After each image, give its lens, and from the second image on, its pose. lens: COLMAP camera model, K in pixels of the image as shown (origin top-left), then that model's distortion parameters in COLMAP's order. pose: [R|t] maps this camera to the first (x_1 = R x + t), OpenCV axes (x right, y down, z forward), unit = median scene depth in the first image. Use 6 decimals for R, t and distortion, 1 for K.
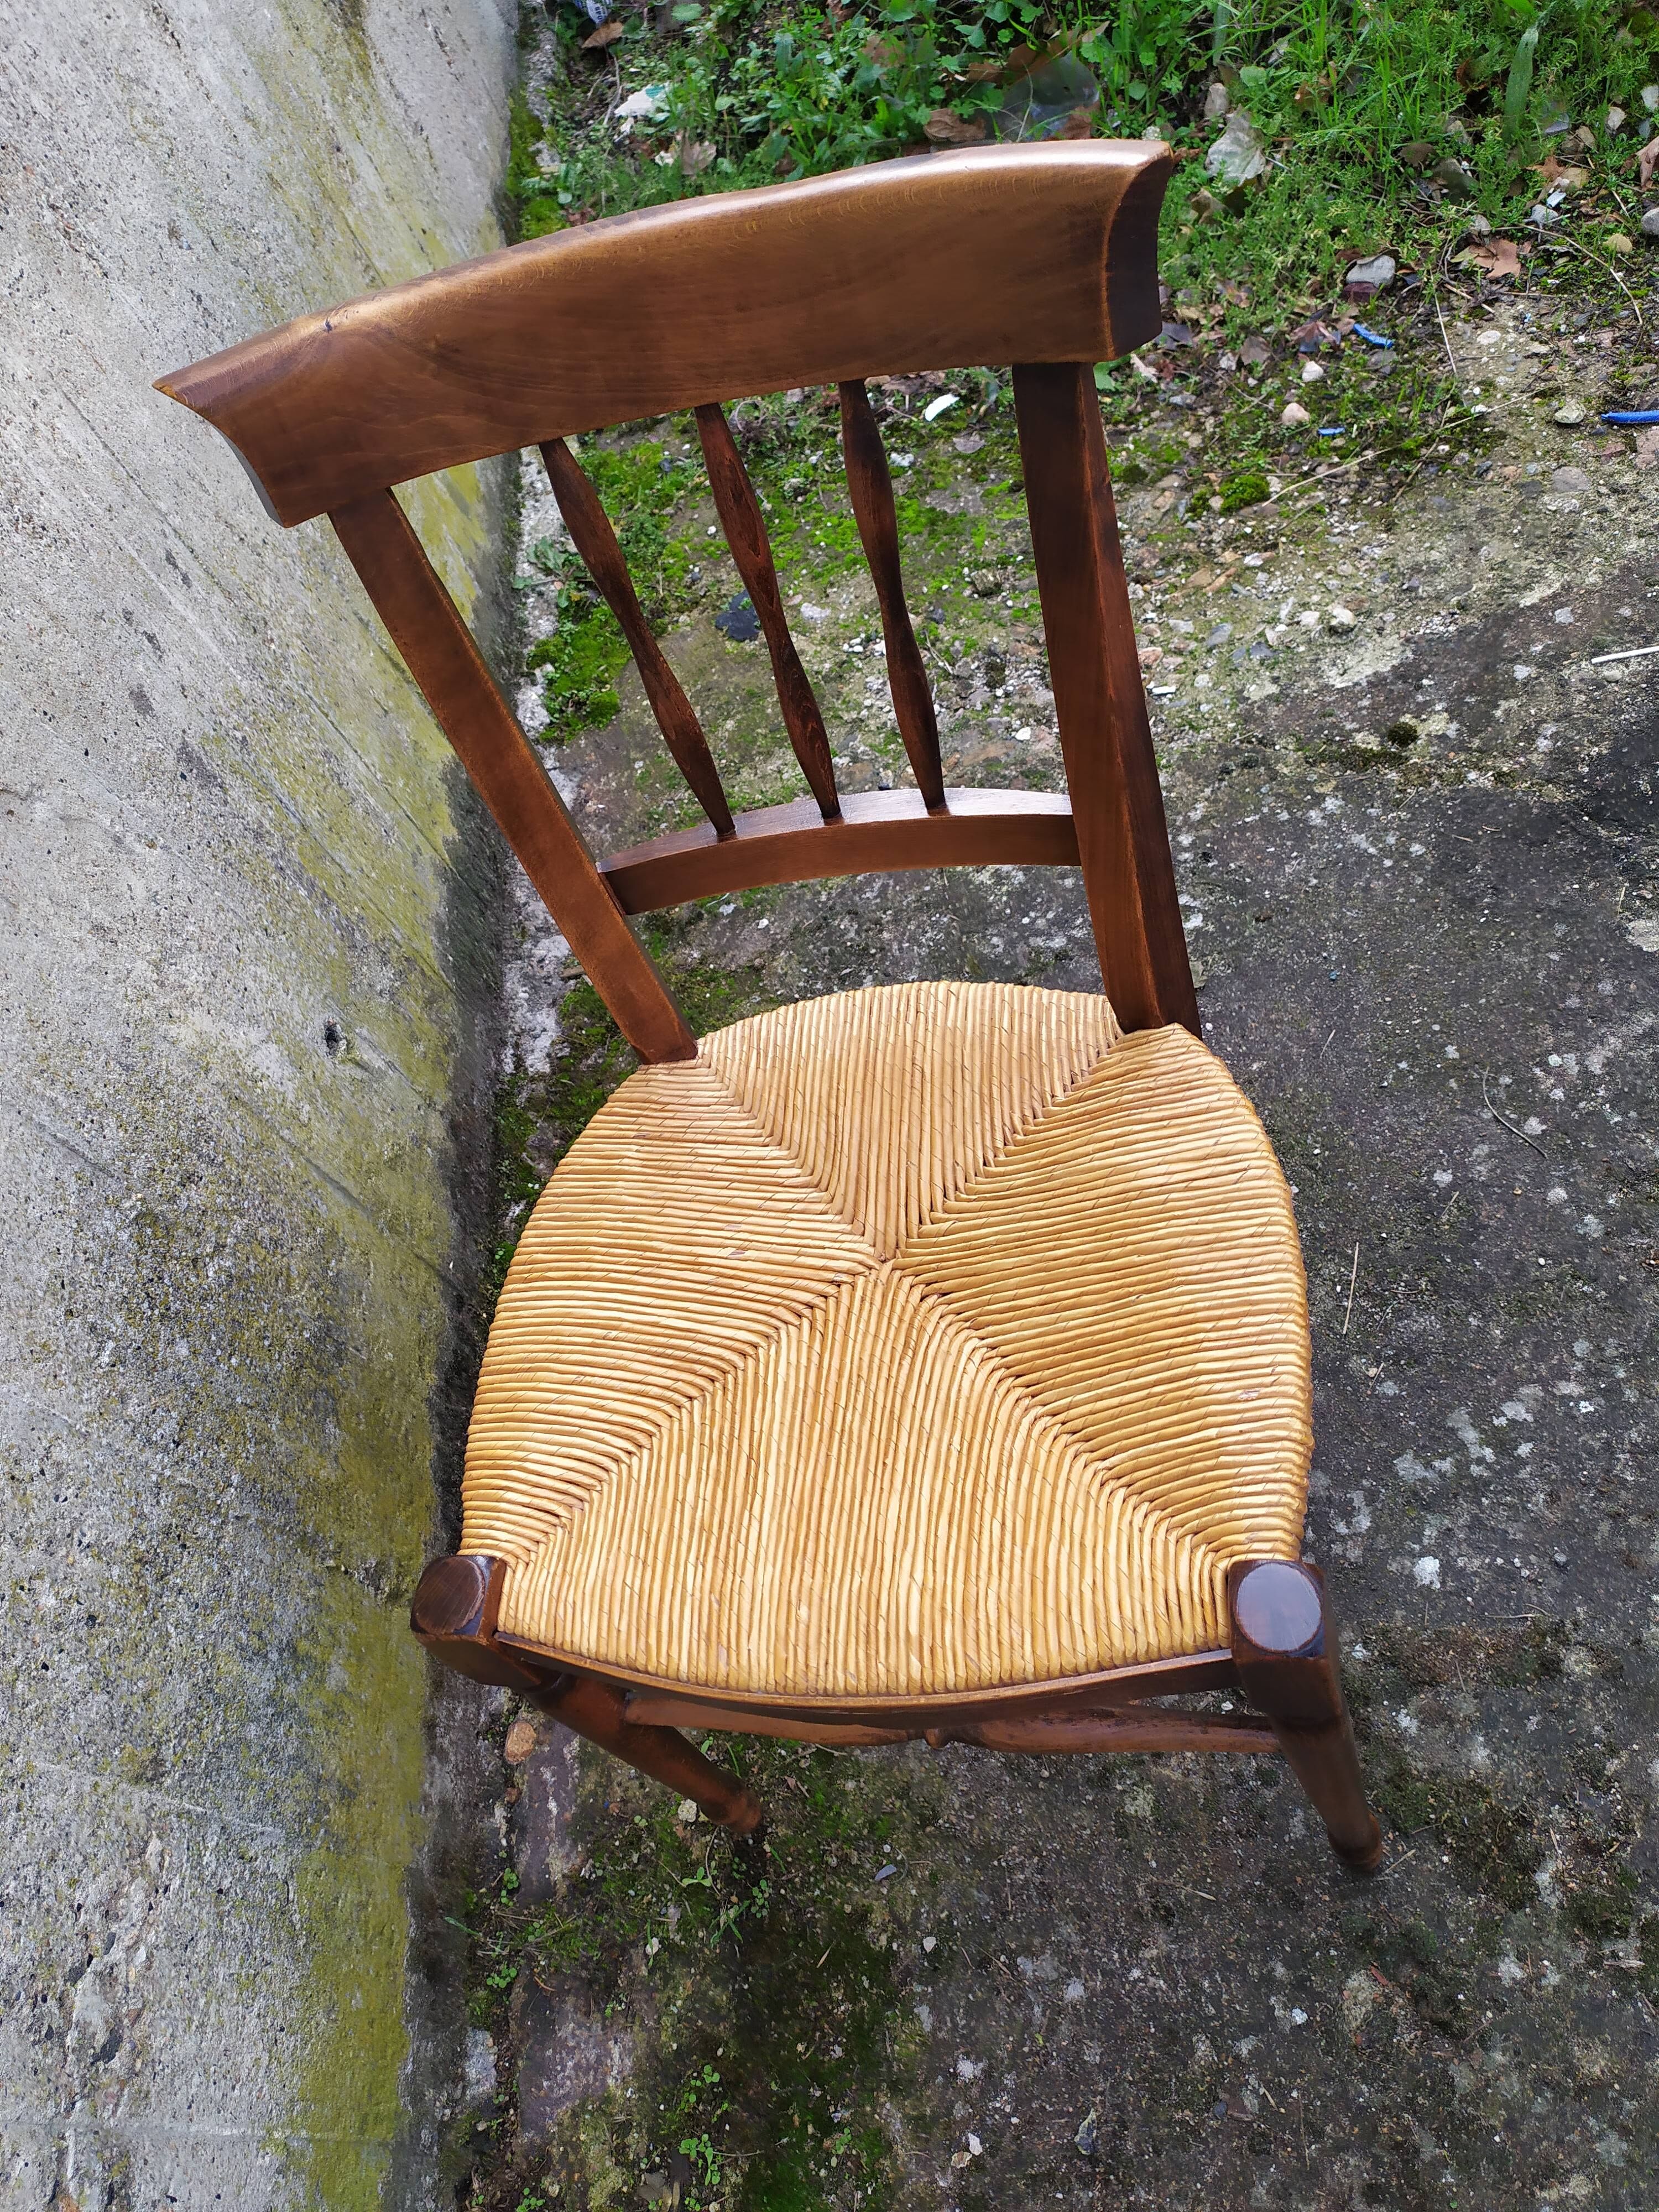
lens RADIAL K [[1647.7, 0, 770.8], [0, 1647.7, 1102.8], [0, 0, 1]] dist [0.058462, -0.044064]
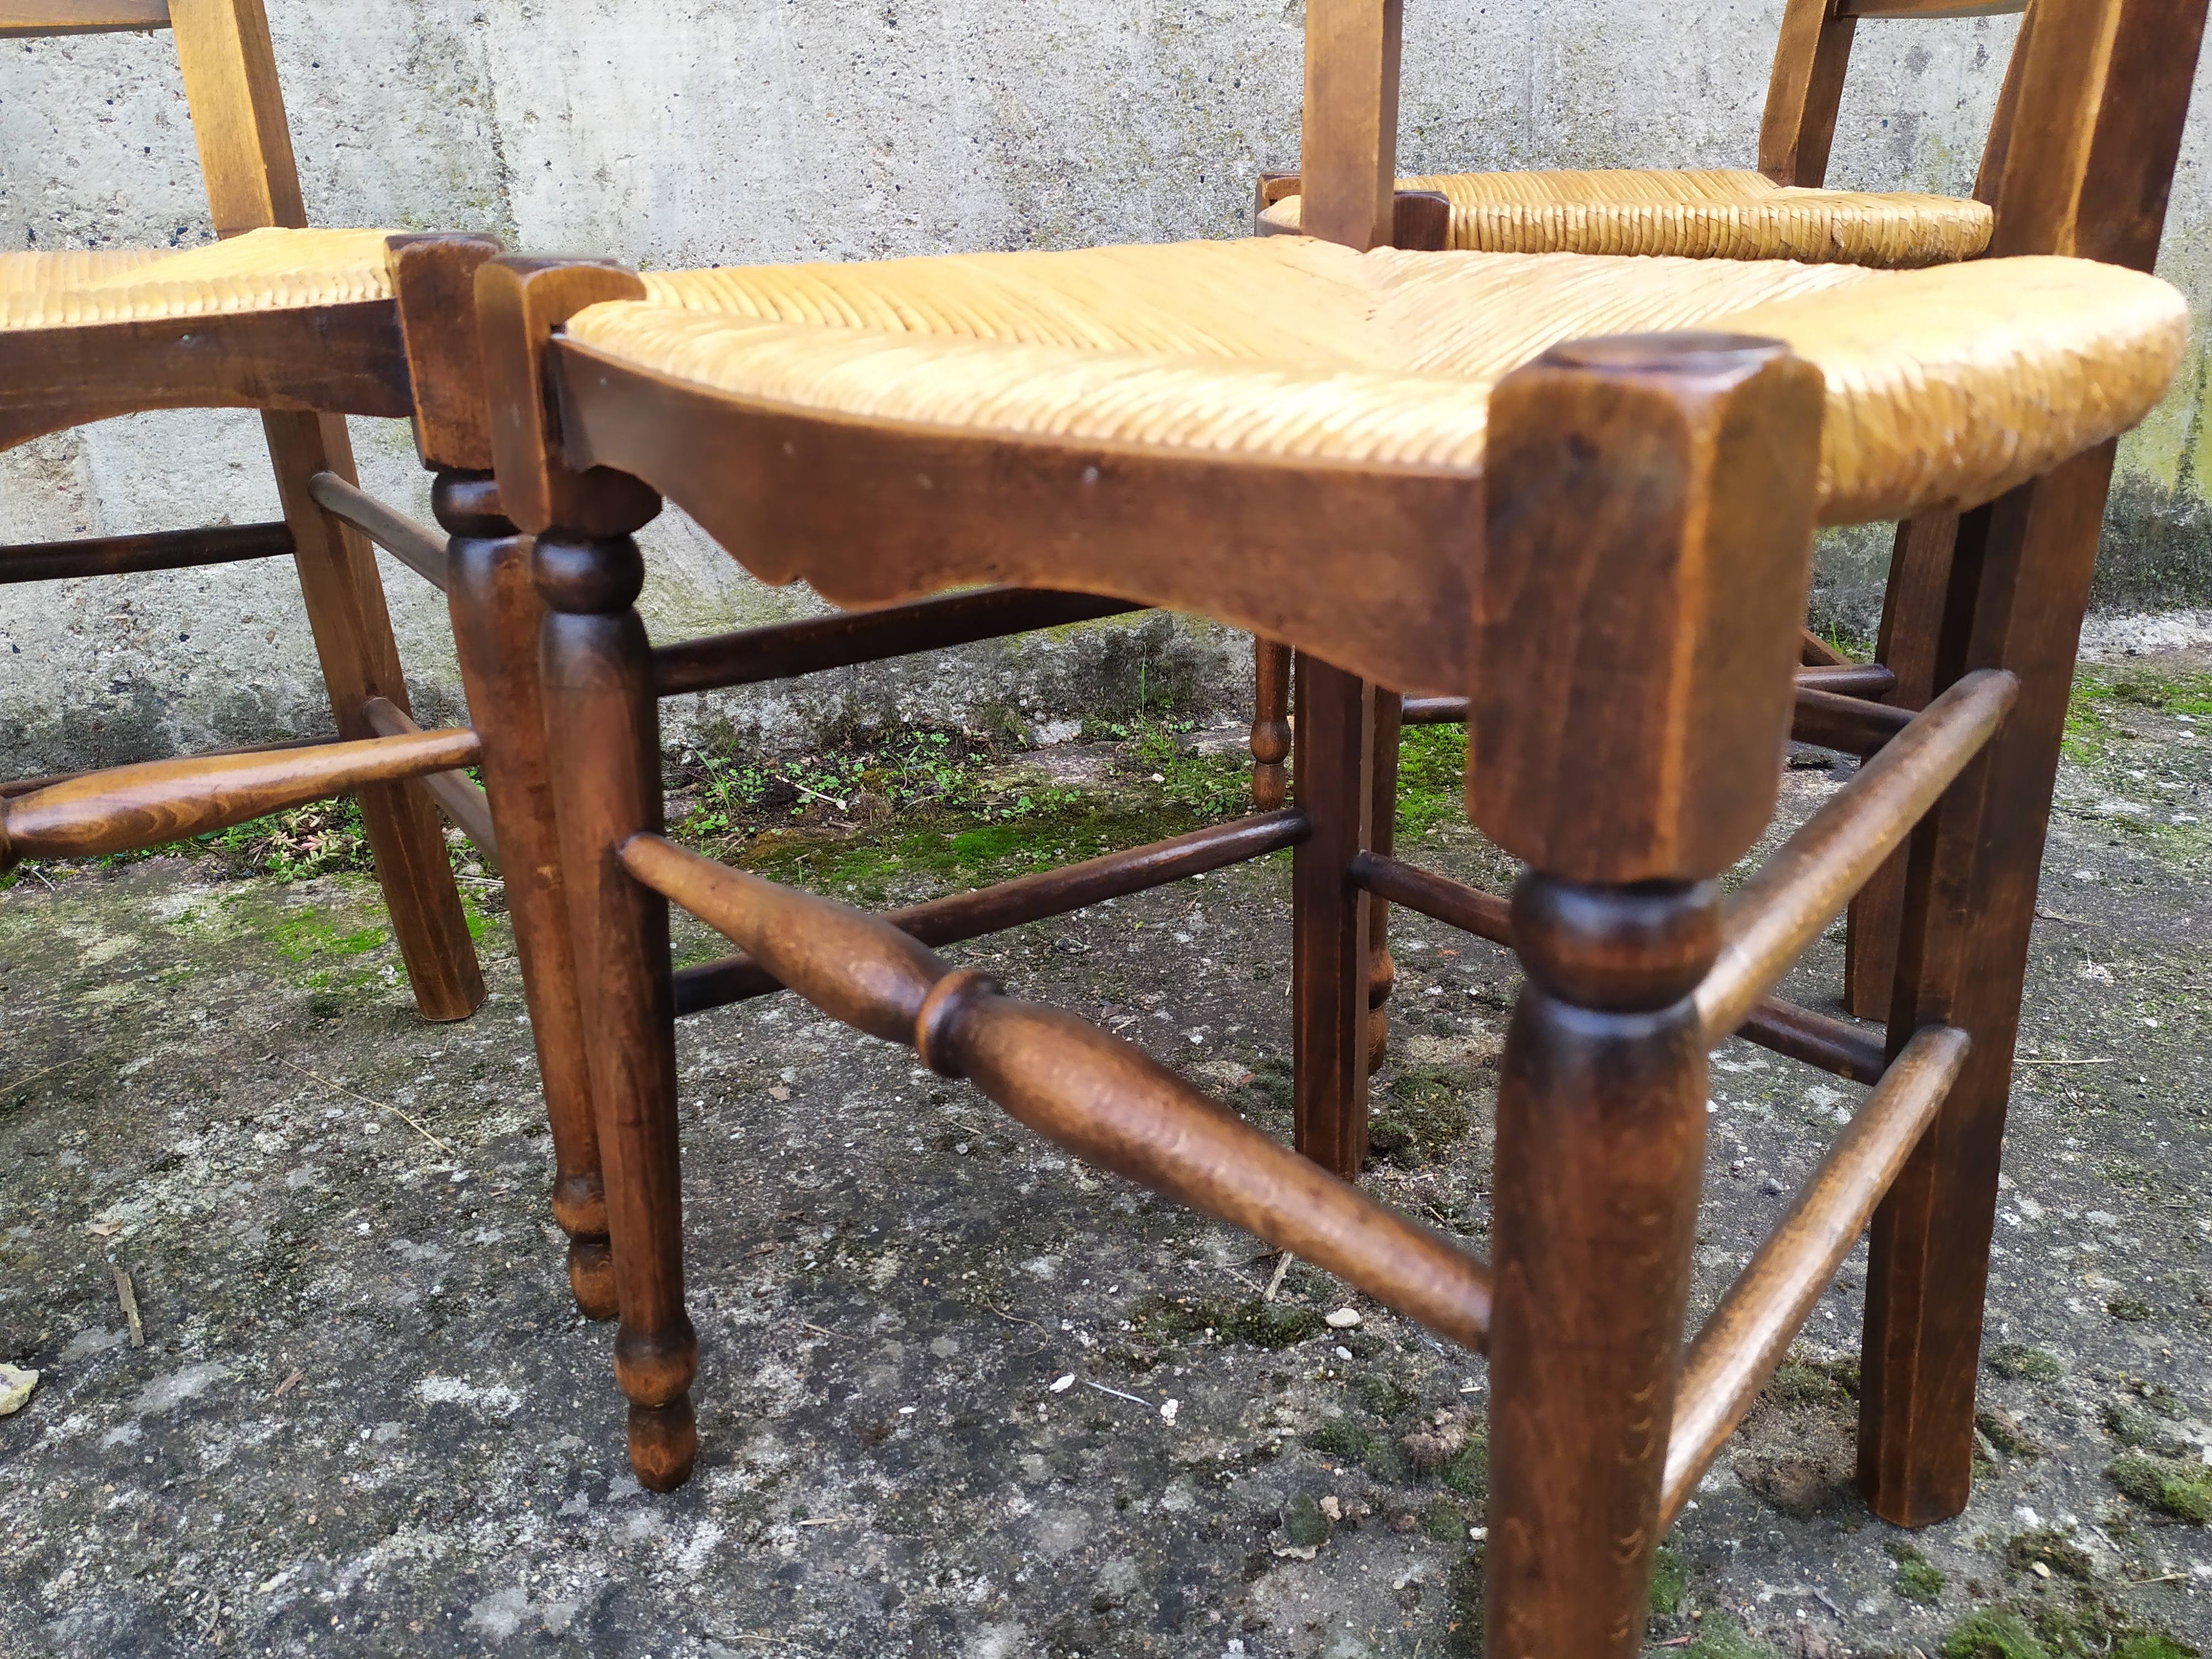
lens RADIAL K [[1692.7, 0, 1129.9], [0, 1692.7, 824.2], [0, 0, 1]] dist [0.038432, -0.035955]
pose [[0.175470, 0.636712, -0.750872, 0.873683], [-0.828903, 0.507052, 0.236257, 0.239373], [0.531159, 0.580944, 0.616745, 0.237240]]
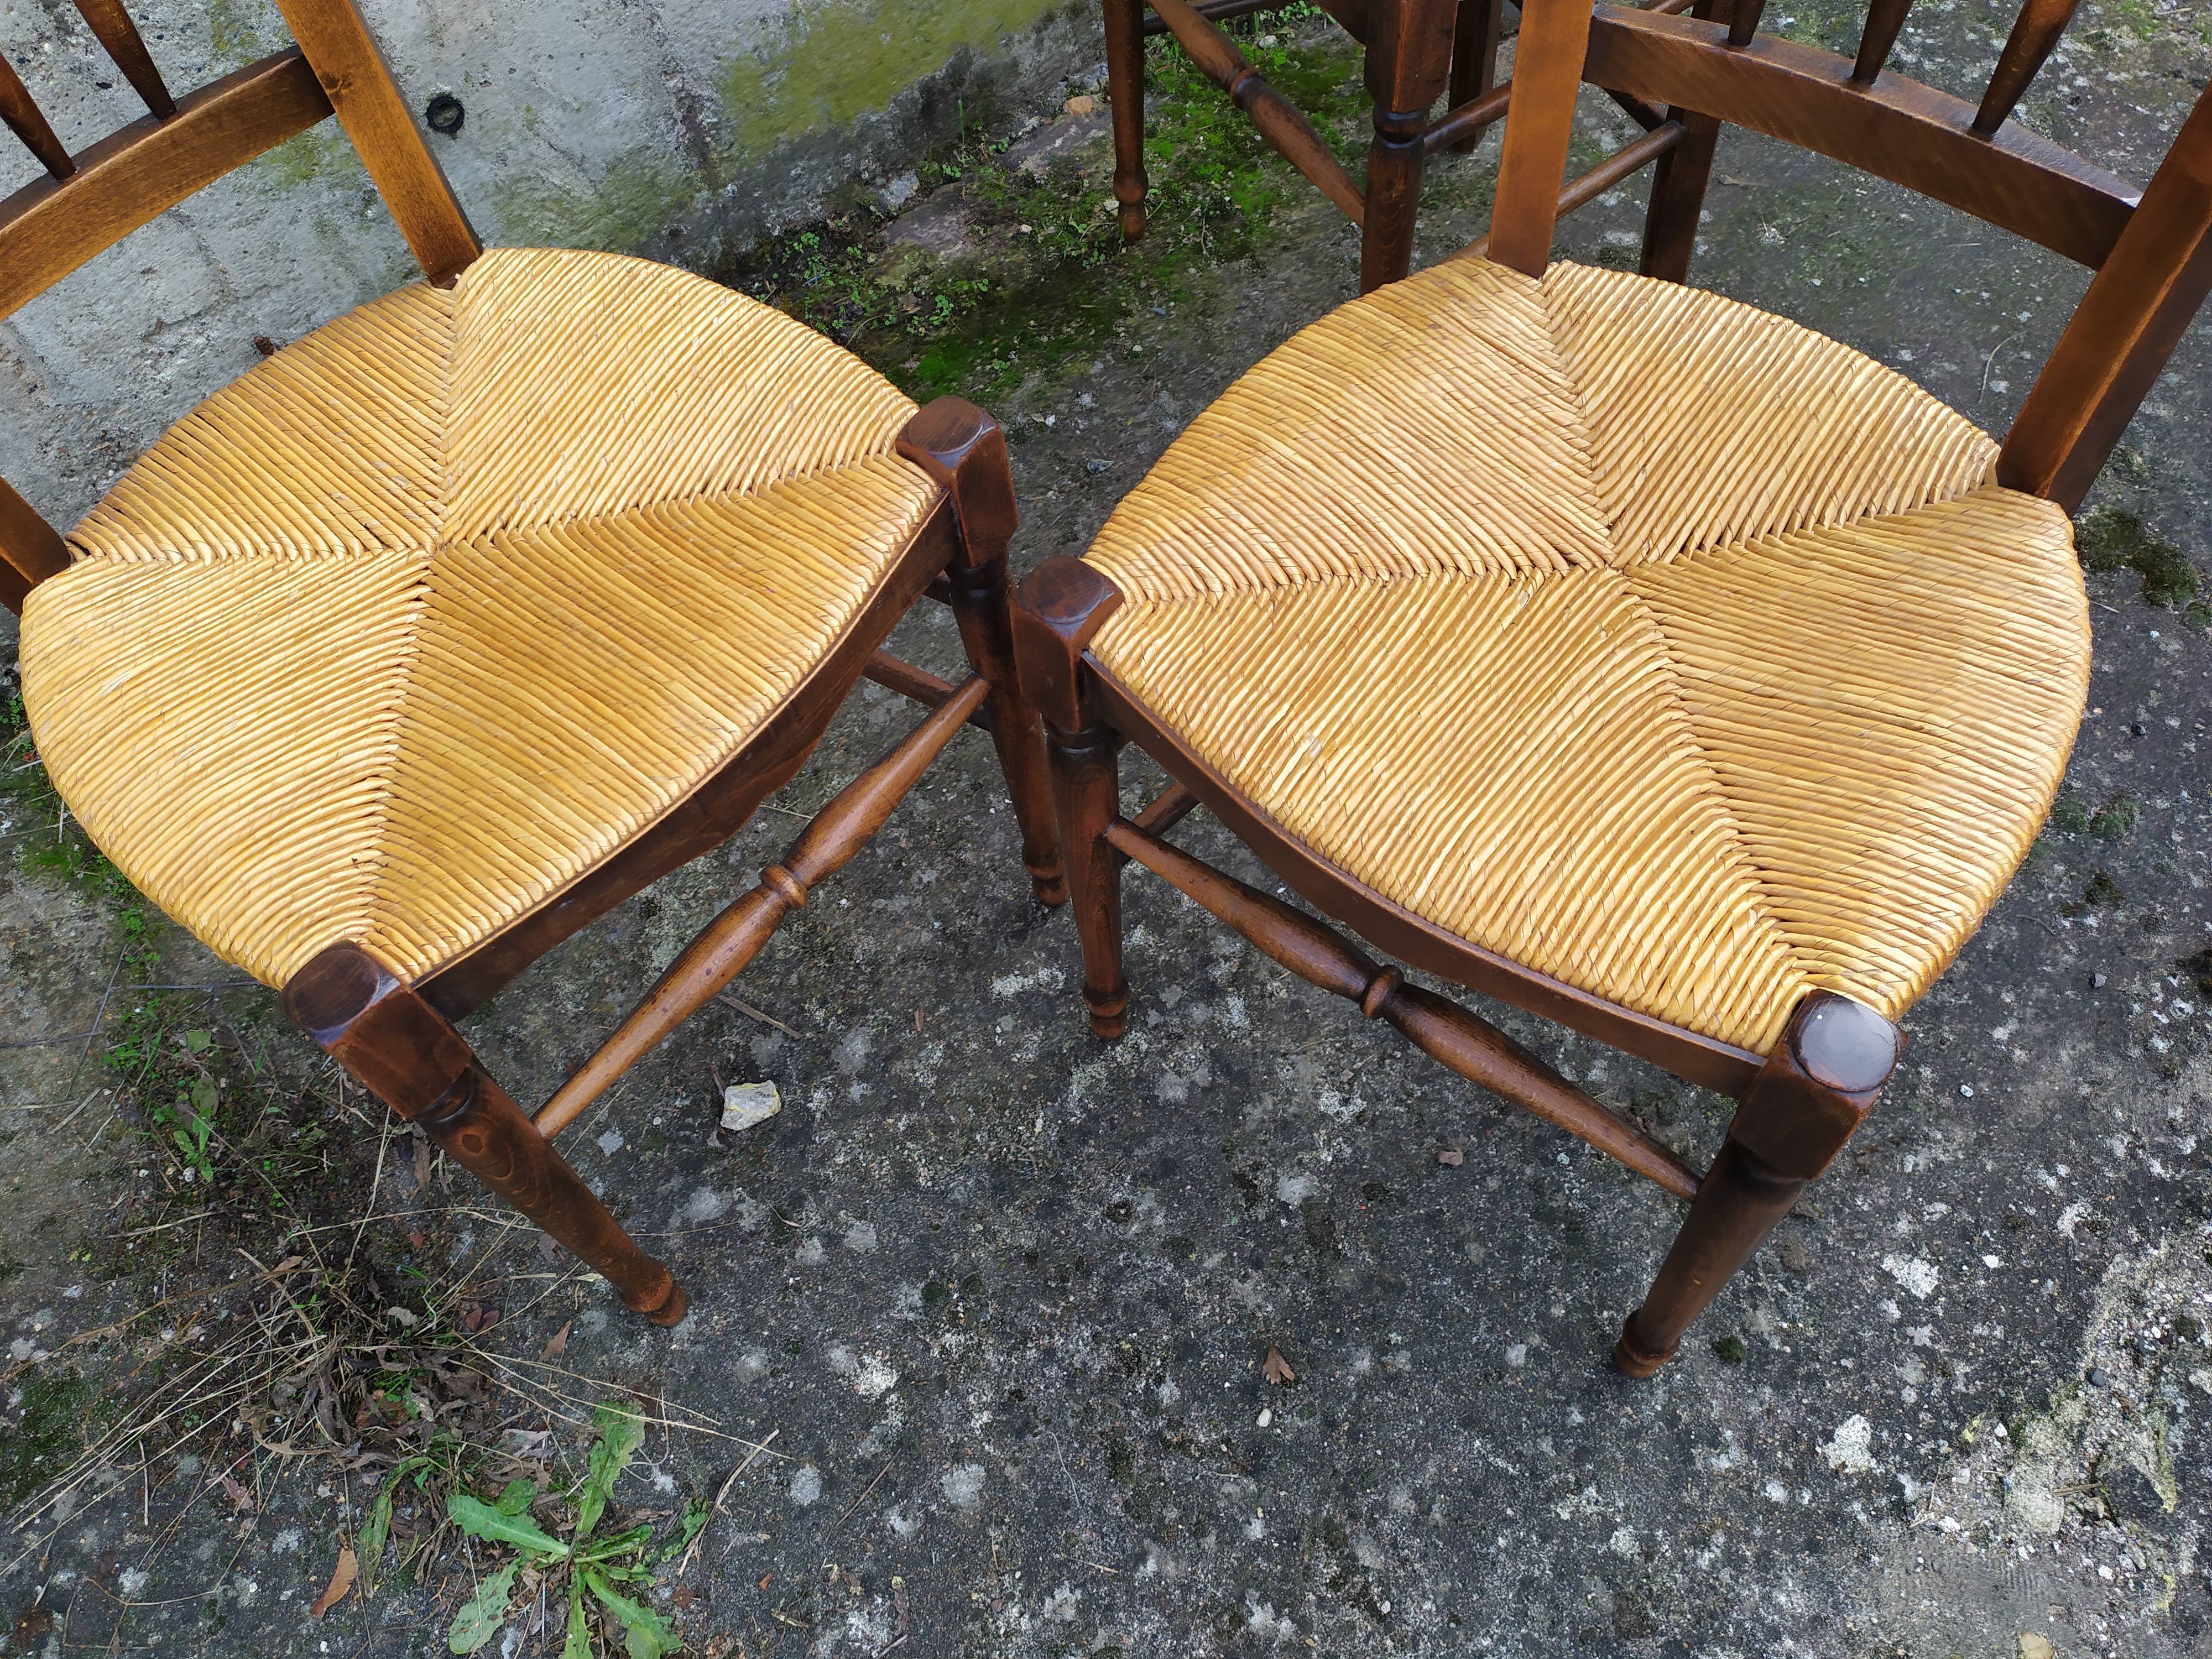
lens RADIAL K [[1692.7, 0, 1115.6], [0, 1692.7, 827.4], [0, 0, 1]] dist [0.038432, -0.035955]
pose [[0.575273, 0.801897, -0.161313, 0.599033], [-0.728945, 0.592068, 0.343649, 0.252191], [0.371079, -0.080103, 0.925140, -0.330581]]
